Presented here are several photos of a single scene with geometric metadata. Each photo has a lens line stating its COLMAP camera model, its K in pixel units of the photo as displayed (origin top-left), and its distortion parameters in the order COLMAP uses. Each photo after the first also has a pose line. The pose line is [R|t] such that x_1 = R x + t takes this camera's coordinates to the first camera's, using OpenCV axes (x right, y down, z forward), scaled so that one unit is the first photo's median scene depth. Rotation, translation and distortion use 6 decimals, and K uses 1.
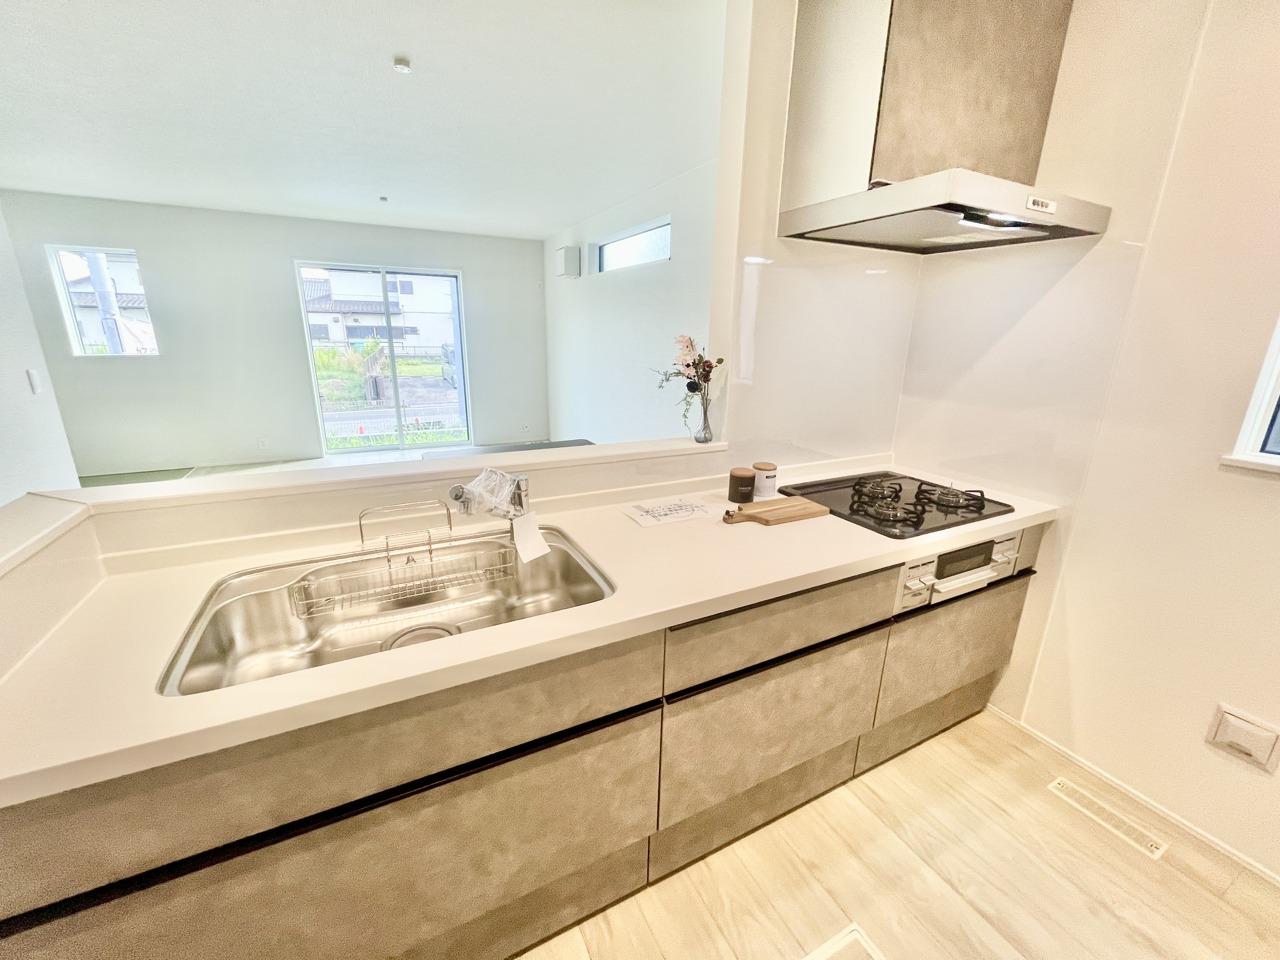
lens RADIAL K [[516.4, 0, 640.0], [0, 516.4, 480.0], [0, 0, 1]] dist [-0.001632, -0.000197]
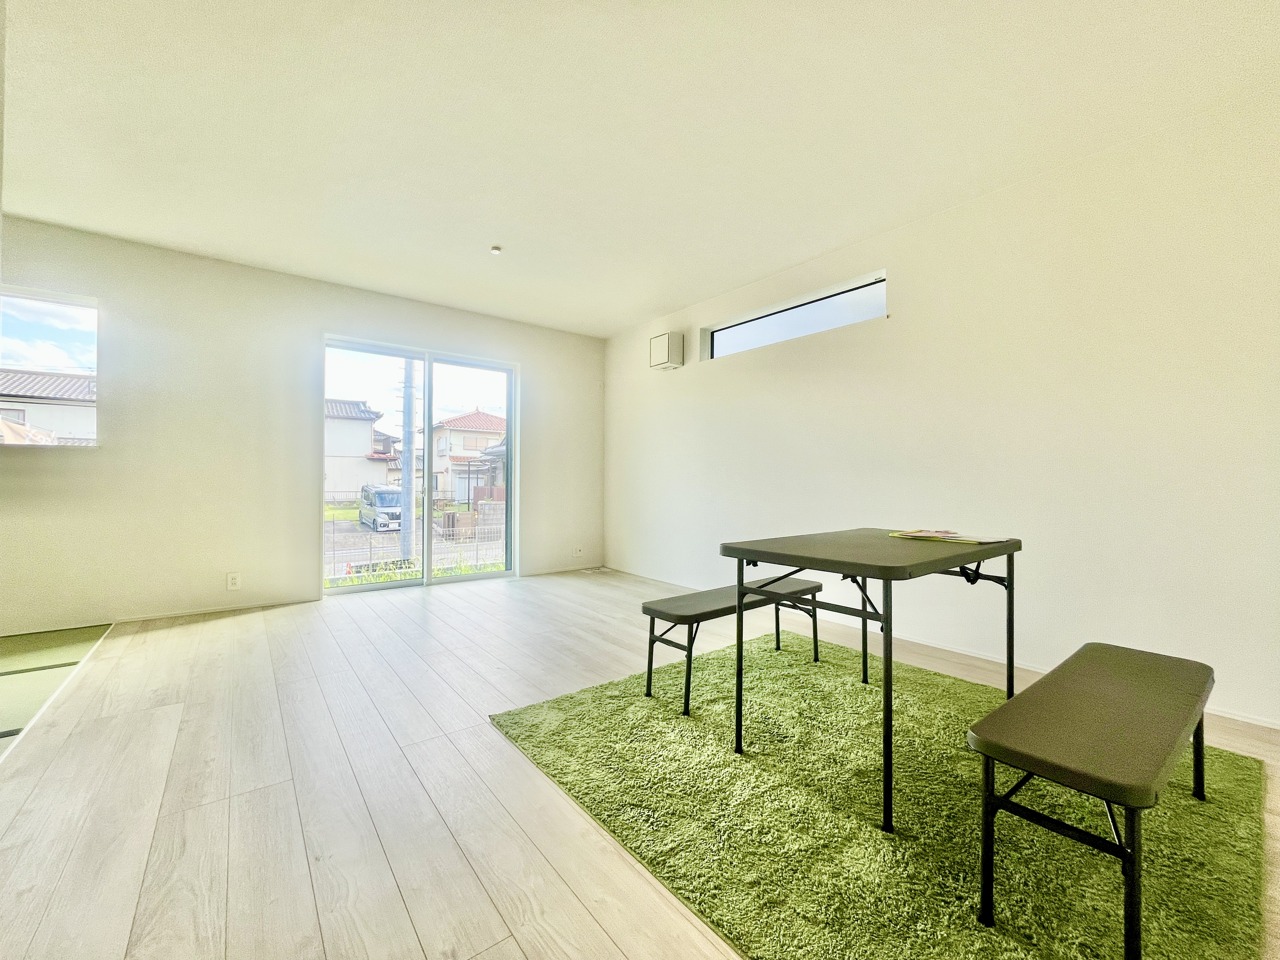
lens RADIAL K [[516.4, 0, 640.0], [0, 516.4, 480.0], [0, 0, 1]] dist [-0.001632, -0.000197]
pose [[0.982698, -0.013243, 0.184739, -1.023162], [0.063649, 0.960839, -0.269698, 0.052528], [-0.173933, 0.276790, 0.945058, 0.740229]]
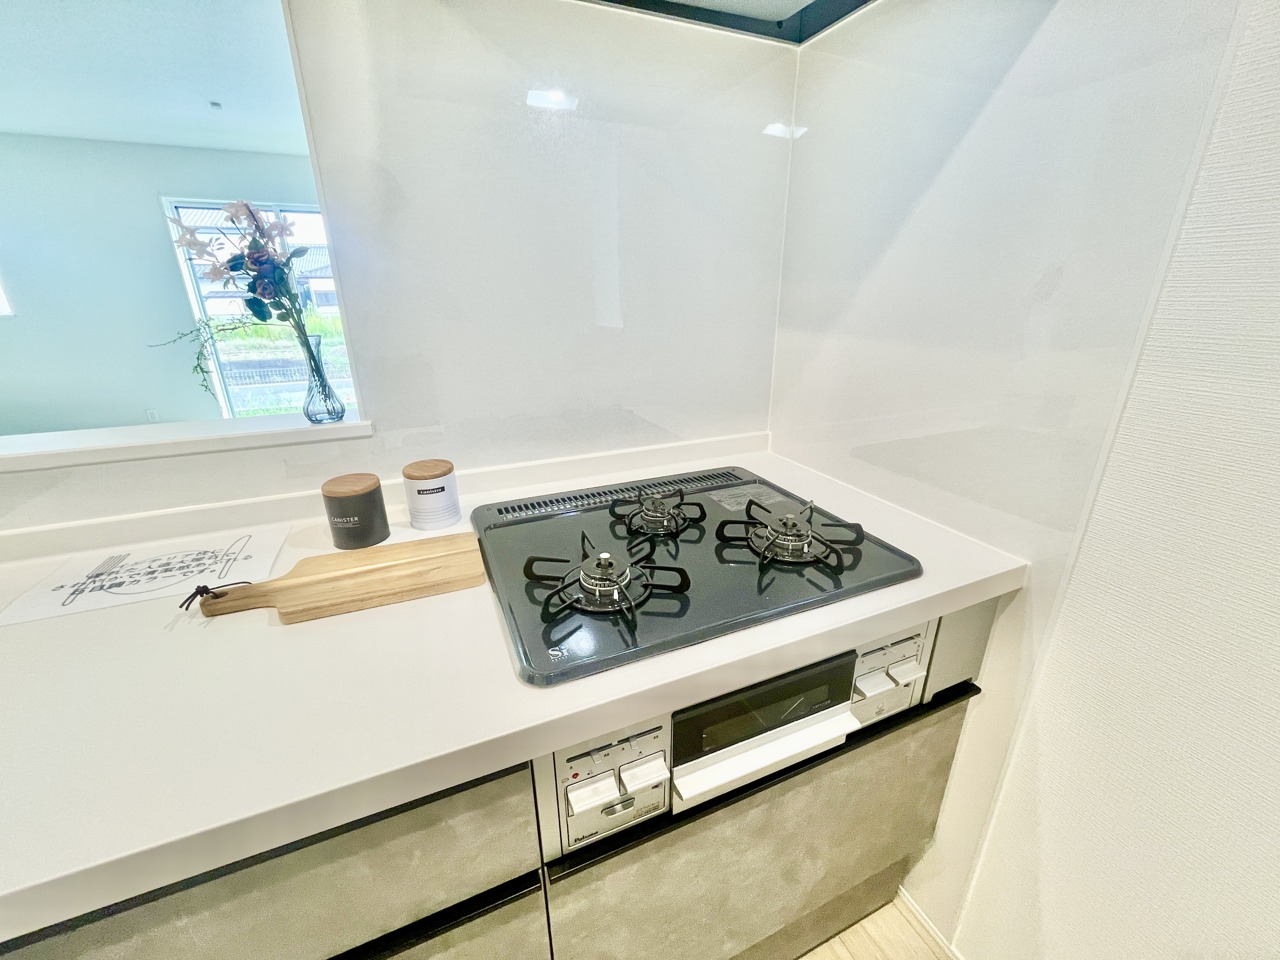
lens RADIAL K [[516.4, 0, 640.0], [0, 516.4, 480.0], [0, 0, 1]] dist [-0.001632, -0.000197]
pose [[0.997563, 0.000130, -0.069772, 0.488857], [0.004622, 0.997679, 0.067934, -0.049536], [0.069619, -0.068091, 0.995247, 0.518198]]
